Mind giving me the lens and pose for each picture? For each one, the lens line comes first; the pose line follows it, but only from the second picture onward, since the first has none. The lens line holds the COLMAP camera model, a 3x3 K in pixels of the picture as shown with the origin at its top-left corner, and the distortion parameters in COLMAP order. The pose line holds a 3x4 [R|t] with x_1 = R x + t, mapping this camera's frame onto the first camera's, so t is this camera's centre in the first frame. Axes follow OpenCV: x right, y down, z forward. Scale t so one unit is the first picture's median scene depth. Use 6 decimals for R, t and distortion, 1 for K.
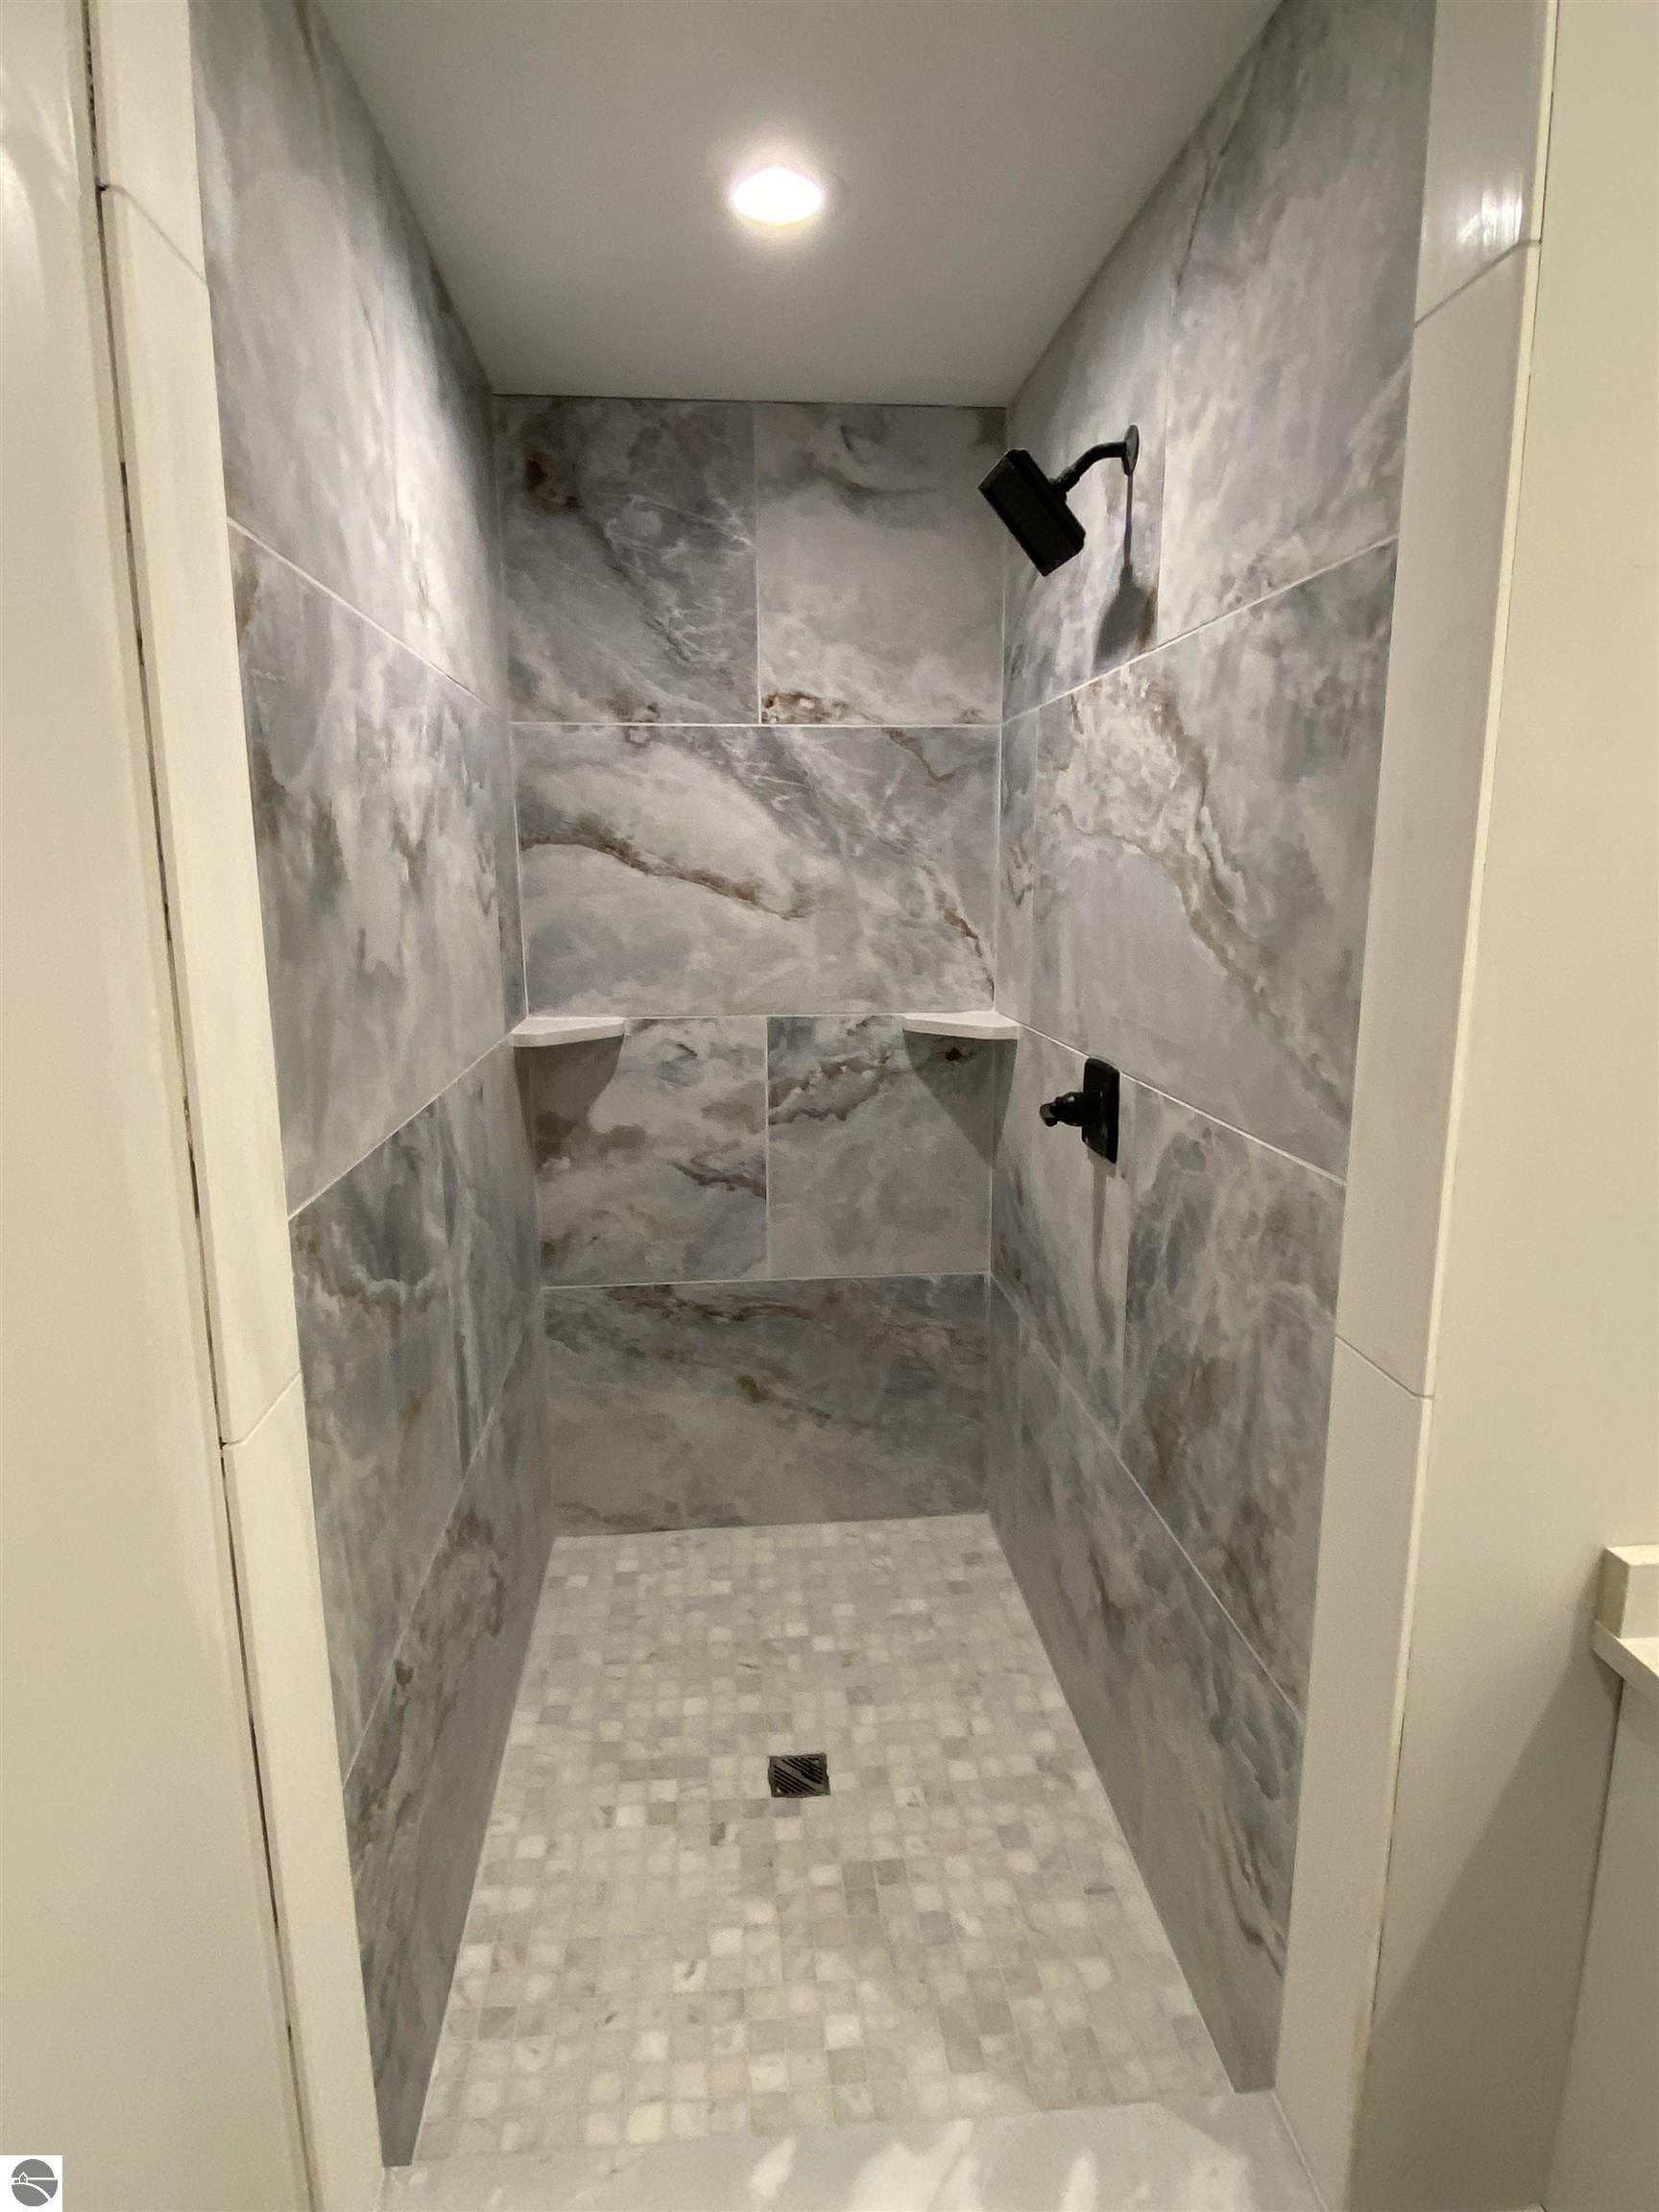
lens RADIAL K [[1248.1, 0, 829.5], [0, 1248.1, 1106.0], [0, 0, 1]] dist [0.081989, -0.136986]
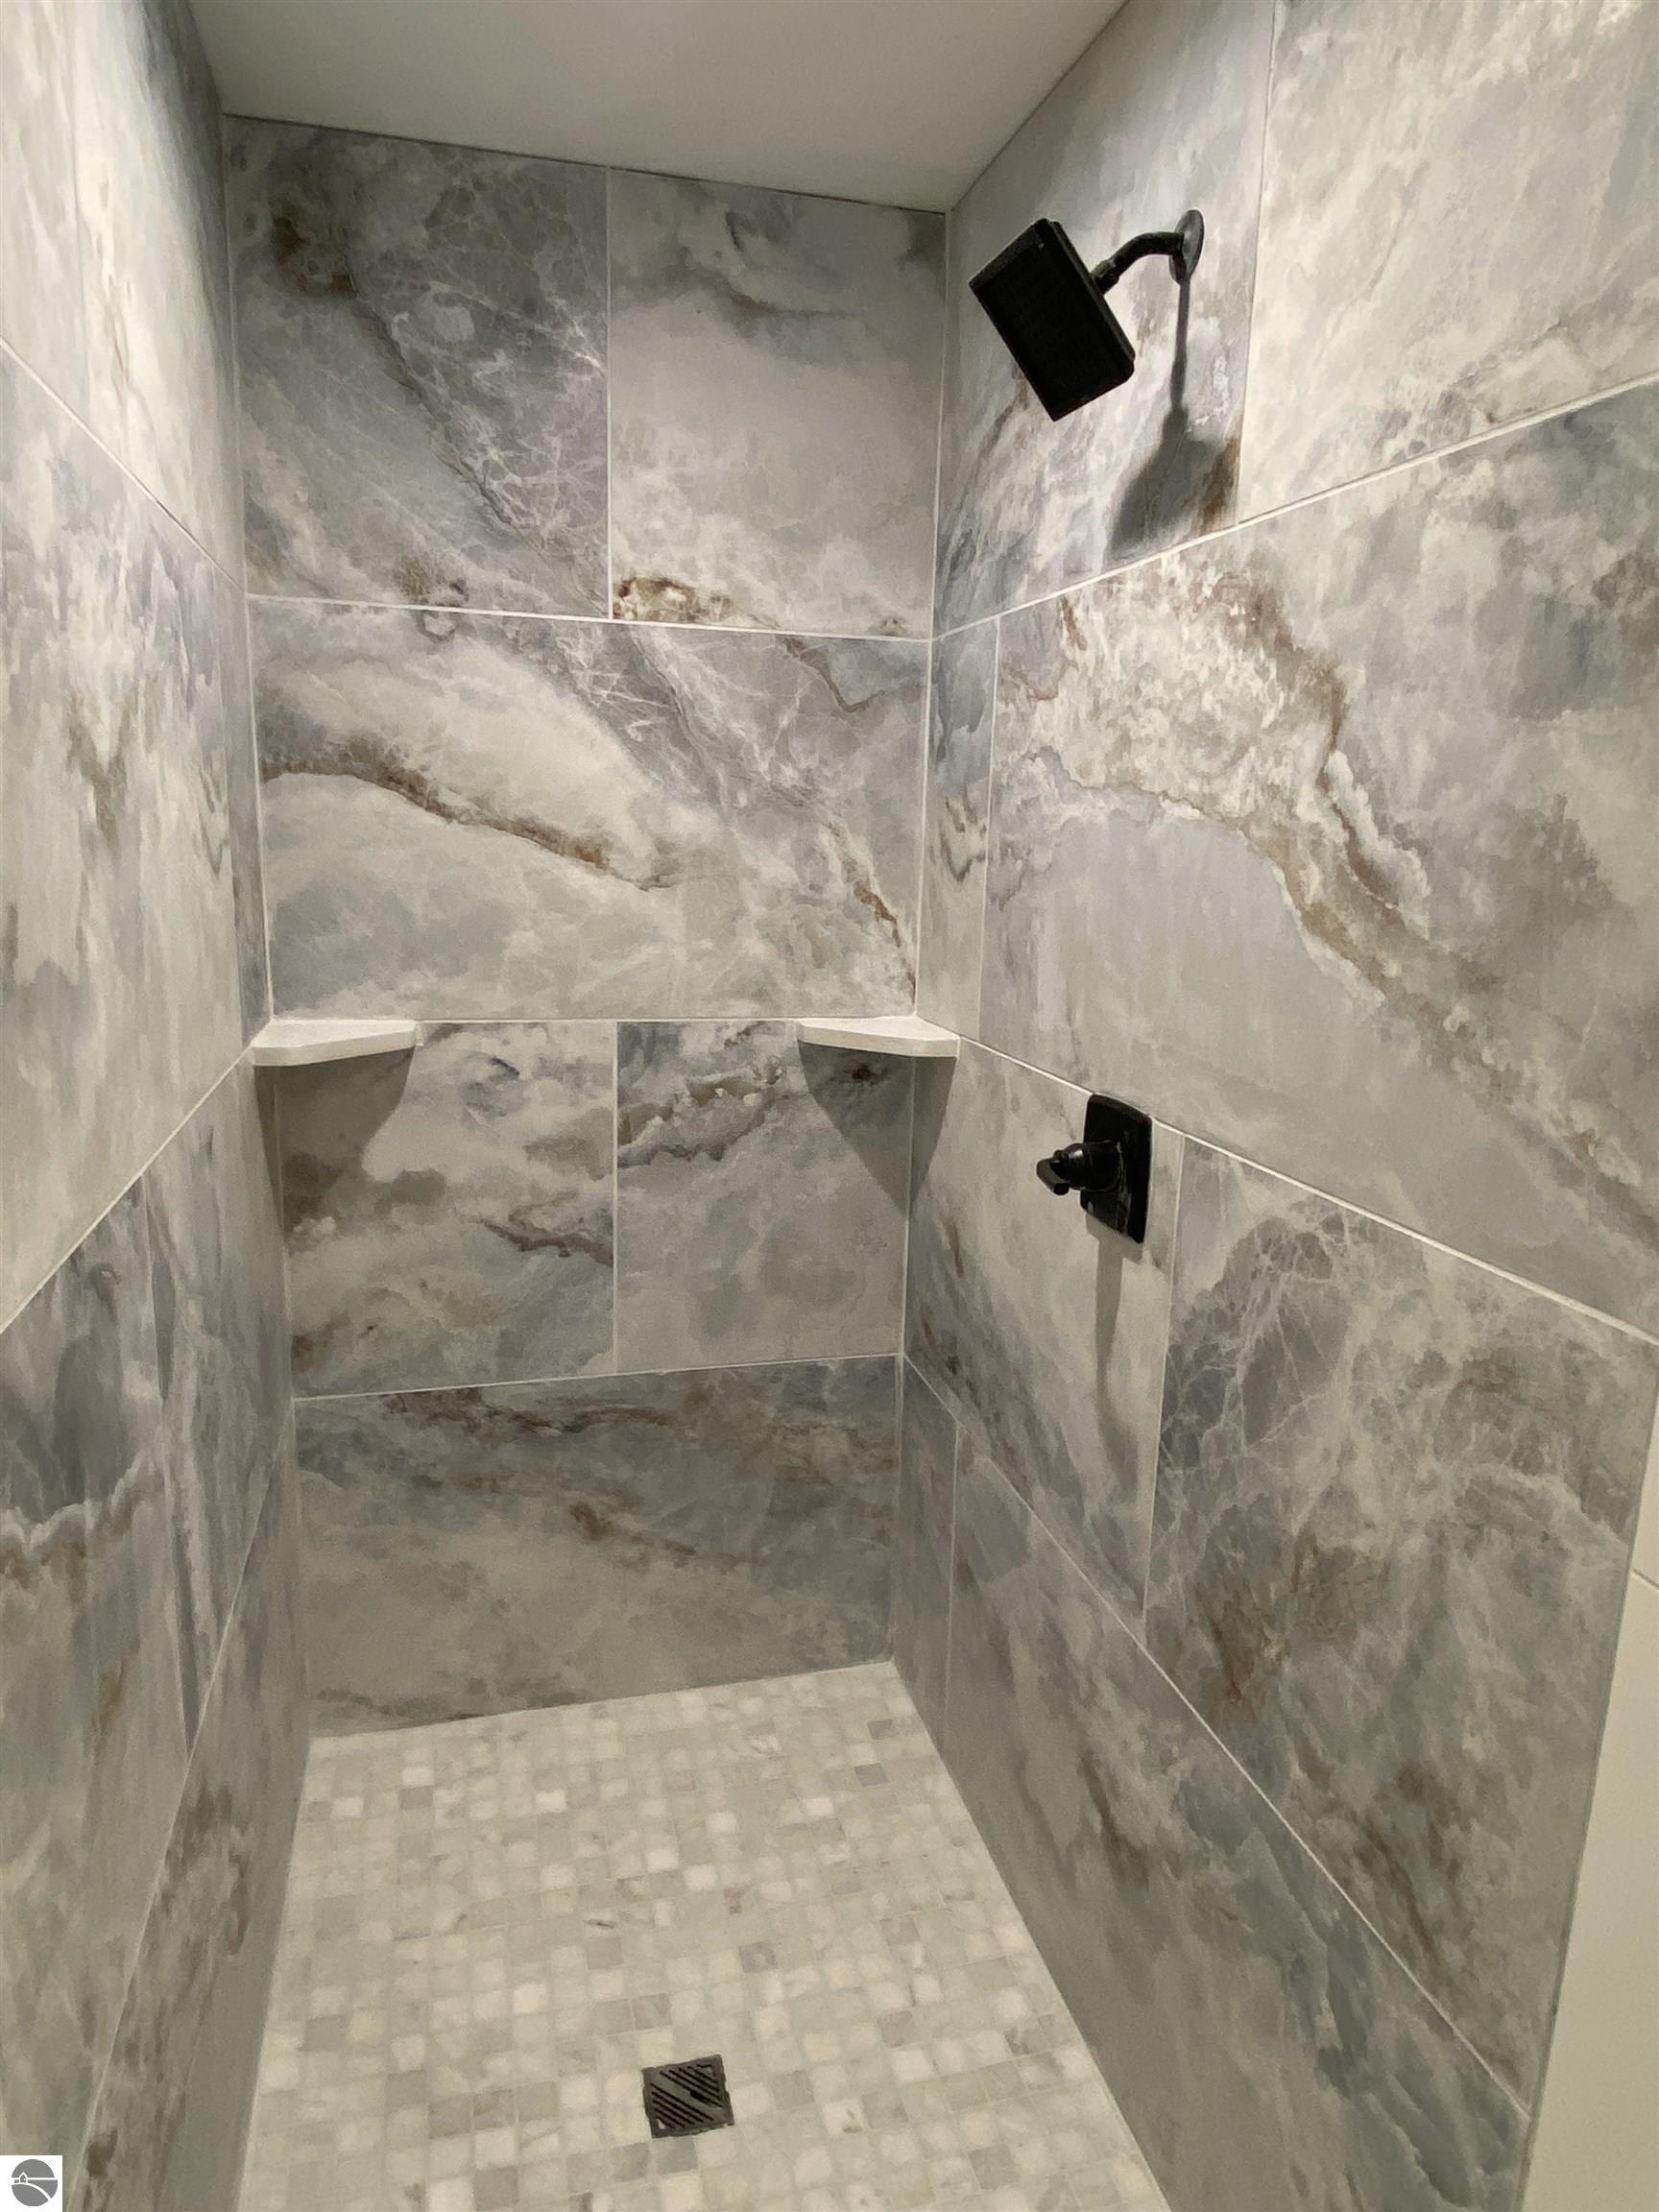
lens RADIAL K [[1392.8, 0, 829.5], [0, 1392.8, 1106.0], [0, 0, 1]] dist [0.061148, -0.081830]
pose [[0.986371, -0.000213, 0.164538, -0.067643], [-0.001790, 0.999926, 0.012022, -0.035165], [-0.164528, -0.012153, 0.986298, 0.188757]]
